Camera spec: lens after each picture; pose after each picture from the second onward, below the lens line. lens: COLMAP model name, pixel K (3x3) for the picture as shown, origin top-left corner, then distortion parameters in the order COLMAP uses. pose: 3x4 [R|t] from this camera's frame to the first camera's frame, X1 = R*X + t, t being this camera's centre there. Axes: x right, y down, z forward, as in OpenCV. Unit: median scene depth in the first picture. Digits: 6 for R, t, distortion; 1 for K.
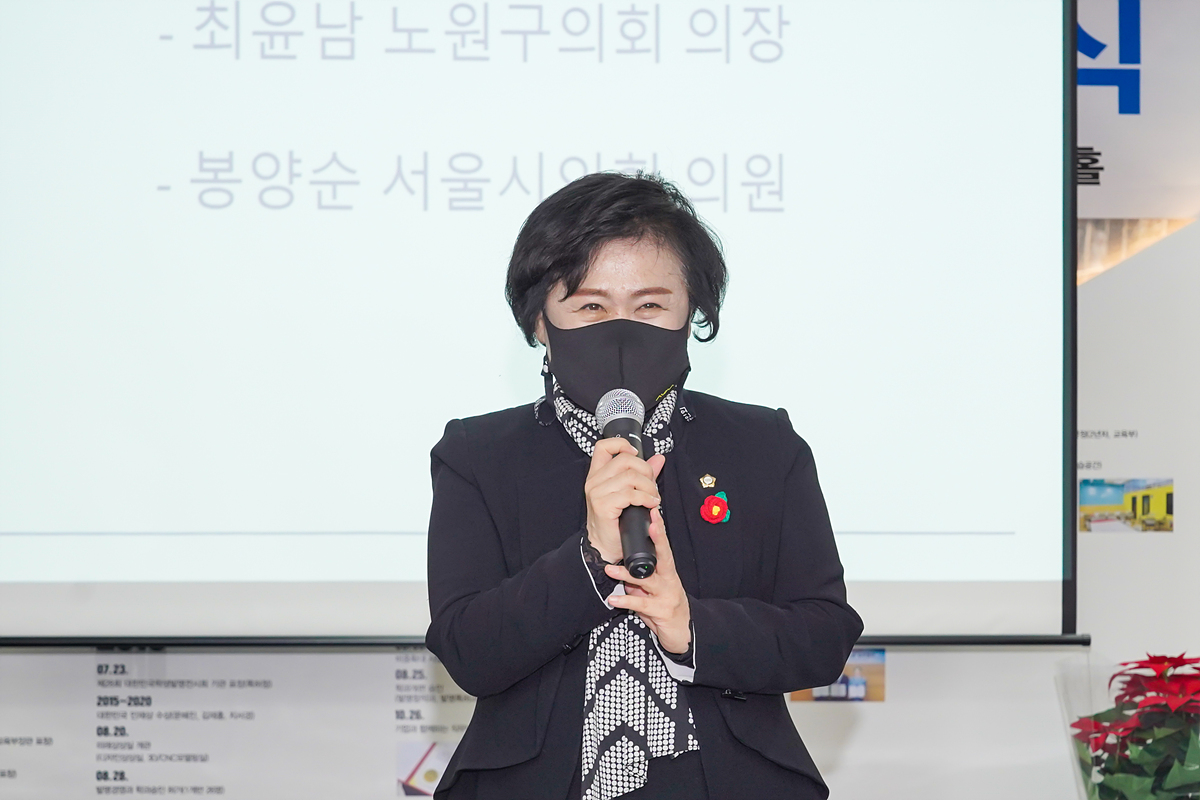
lens RADIAL K [[3444.9, 0, 602.6], [0, 3444.9, 457.9], [0, 0, 1]] dist [0.058671, -0.035278]
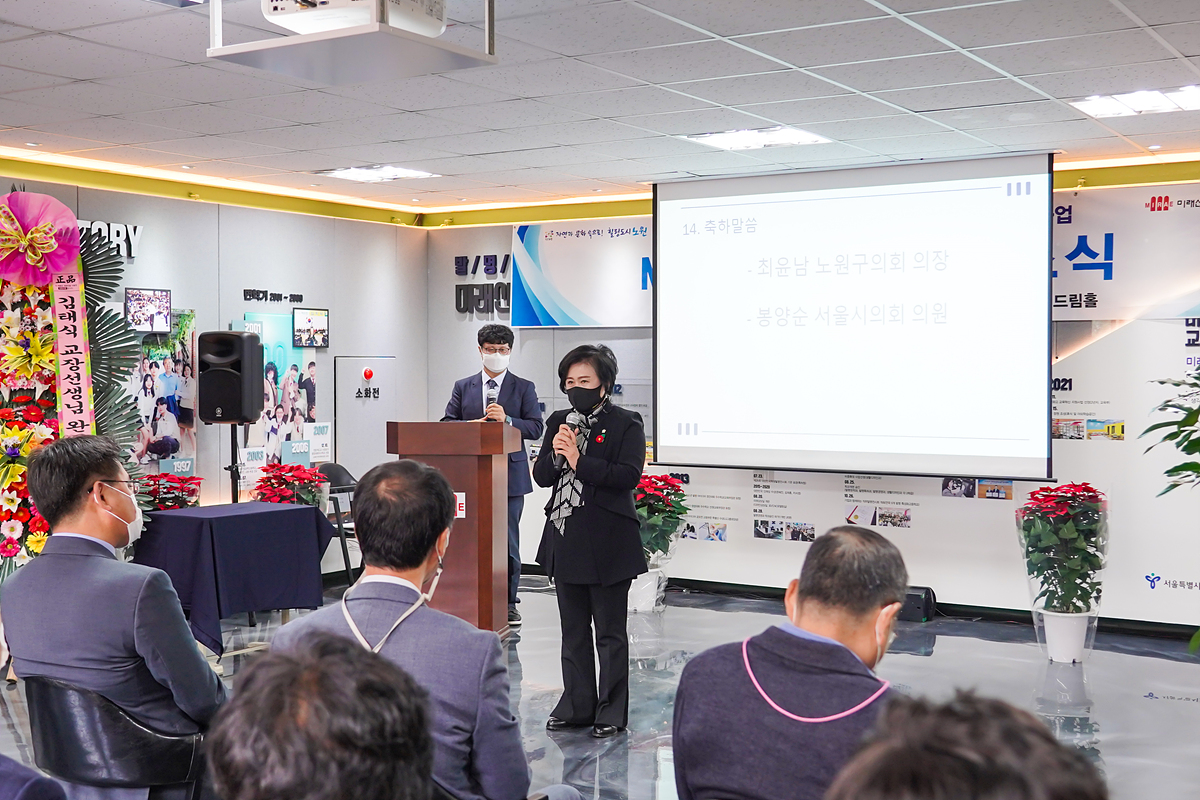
lens RADIAL K [[1447.8, 0, 600.0], [0, 1447.8, 400.0], [0, 0, 1]] dist [0.027820, 0.001246]
pose [[0.816970, 0.010779, -0.576579, 0.505736], [-0.001048, 0.999851, 0.017206, -0.029030], [0.576679, -0.013452, 0.816860, -0.130344]]
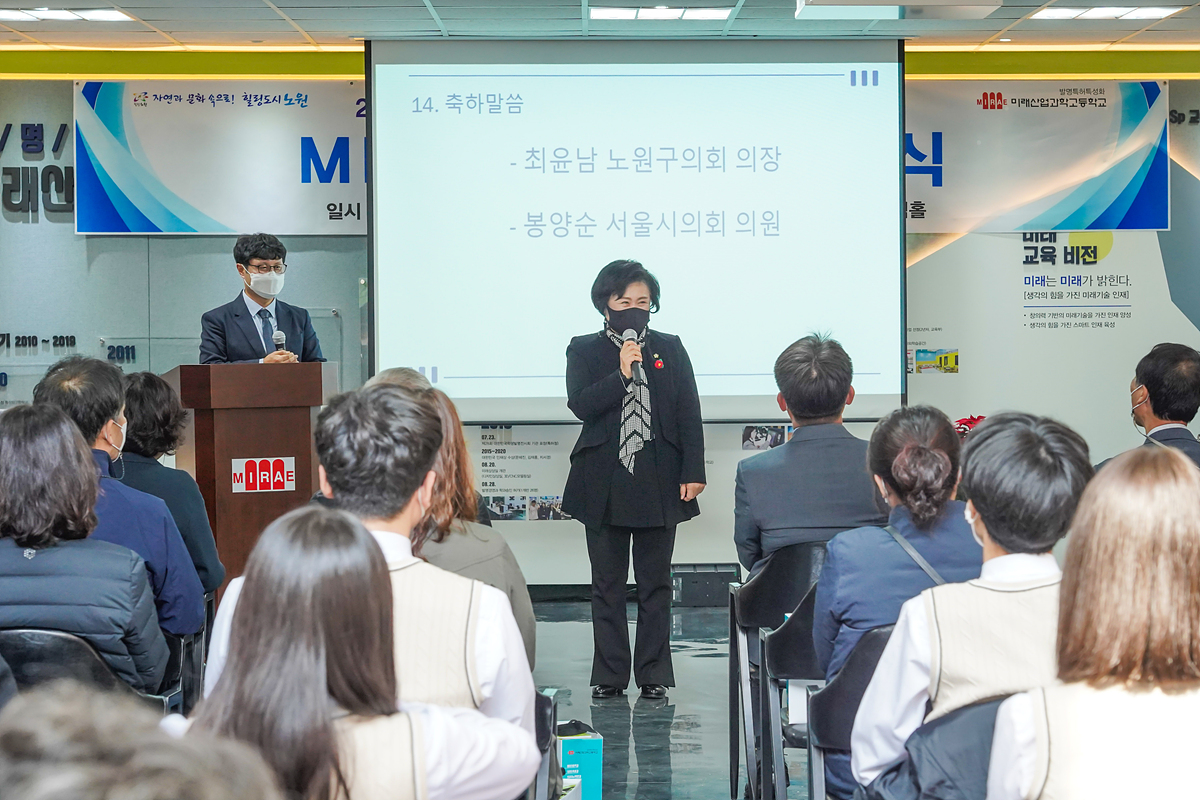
lens RADIAL K [[3202.3, 0, 744.2], [0, 3202.3, 401.6], [0, 0, 1]] dist [0.011113, -0.459474]
pose [[0.999924, -0.008951, -0.008468, 0.046336], [0.009171, 0.999612, 0.026293, -0.016733], [0.008230, -0.026369, 0.999618, -1.160176]]
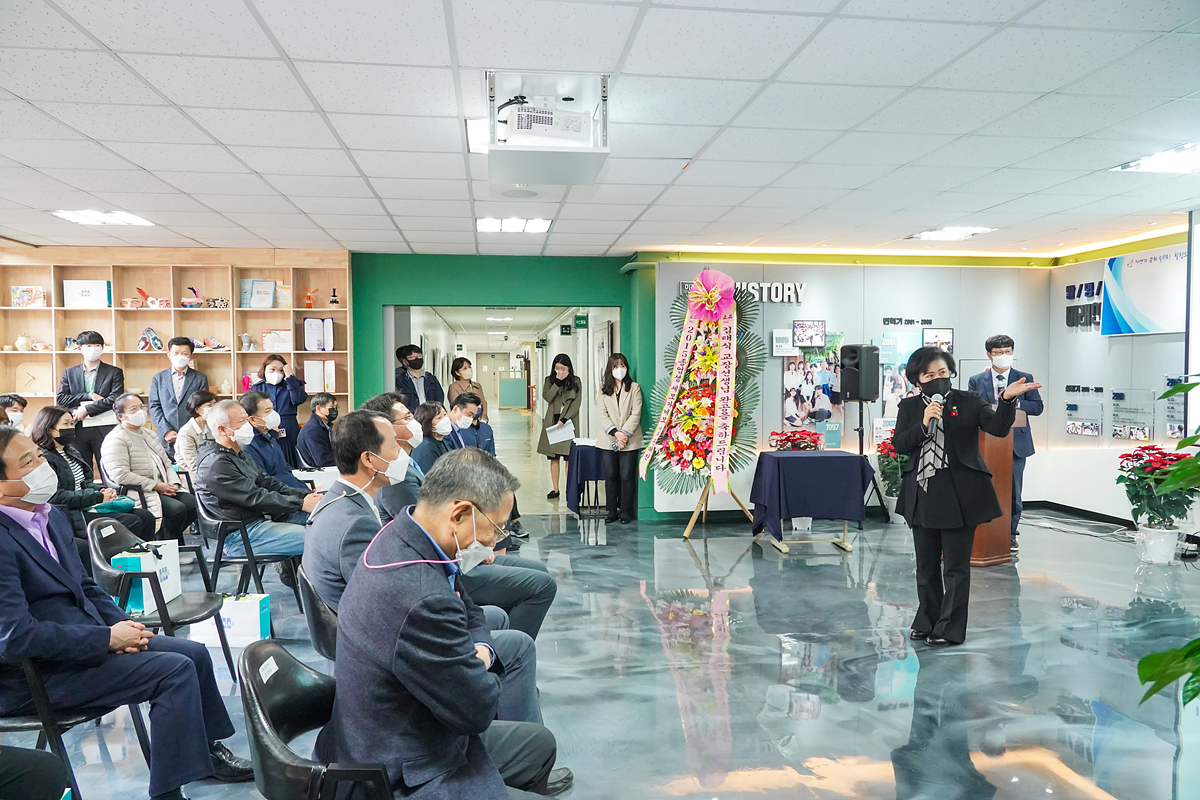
lens RADIAL K [[809.0, 0, 600.0], [0, 809.0, 400.0], [0, 0, 1]] dist [-0.024431, 0.000191]
pose [[0.075741, 0.029781, -0.996683, 0.609515], [-0.002393, 0.999556, 0.029685, -0.021760], [0.997125, 0.000137, 0.075778, 0.272364]]
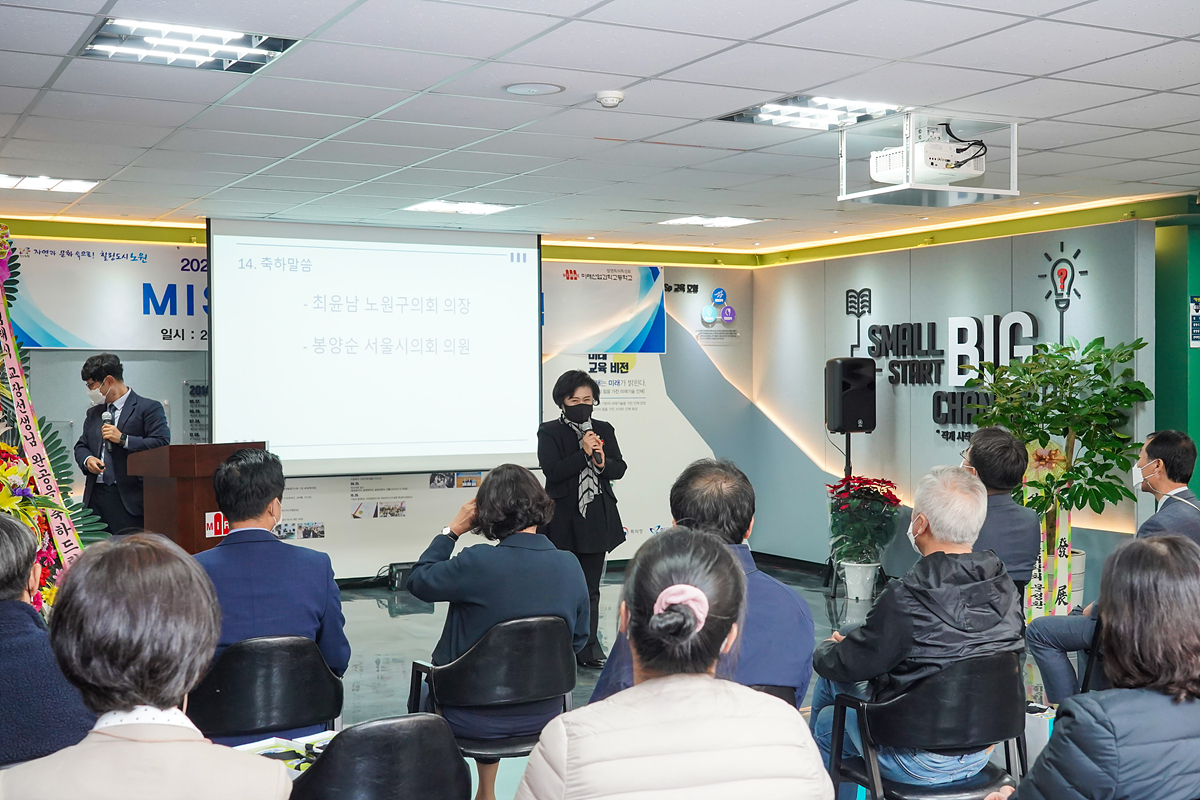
lens RADIAL K [[1471.9, 0, 600.0], [0, 1471.9, 400.0], [0, 0, 1]] dist [0.048954, 0.002967]
pose [[0.910816, -0.011615, 0.412648, -0.472530], [0.009188, 0.999927, 0.007866, -0.033687], [-0.412709, -0.003373, 0.910856, -0.495656]]
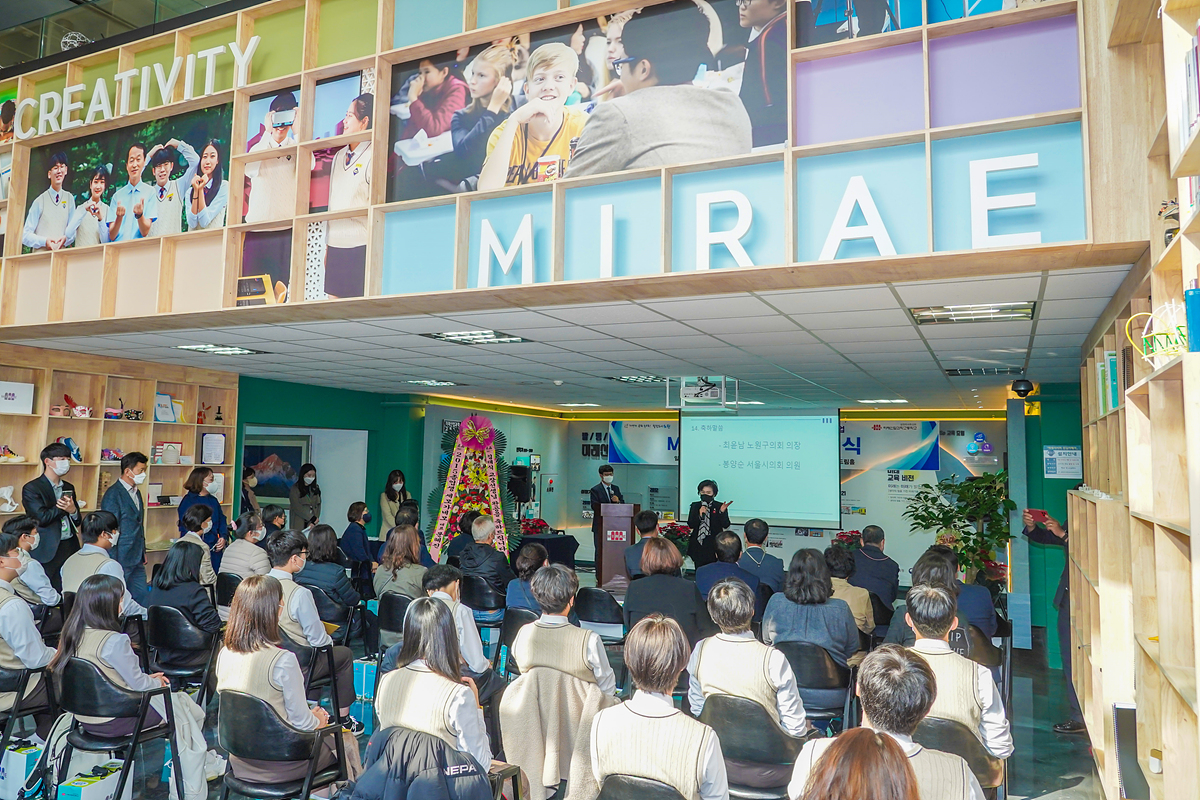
lens RADIAL K [[881.2, 0, 541.7], [0, 881.2, 370.6], [0, 0, 1]] dist [-0.022665, 0.000515]
pose [[0.855087, -0.037464, -0.517130, 0.568345], [-0.022921, 0.993680, -0.109889, -0.062171], [0.517978, 0.105817, 0.848824, -0.931153]]
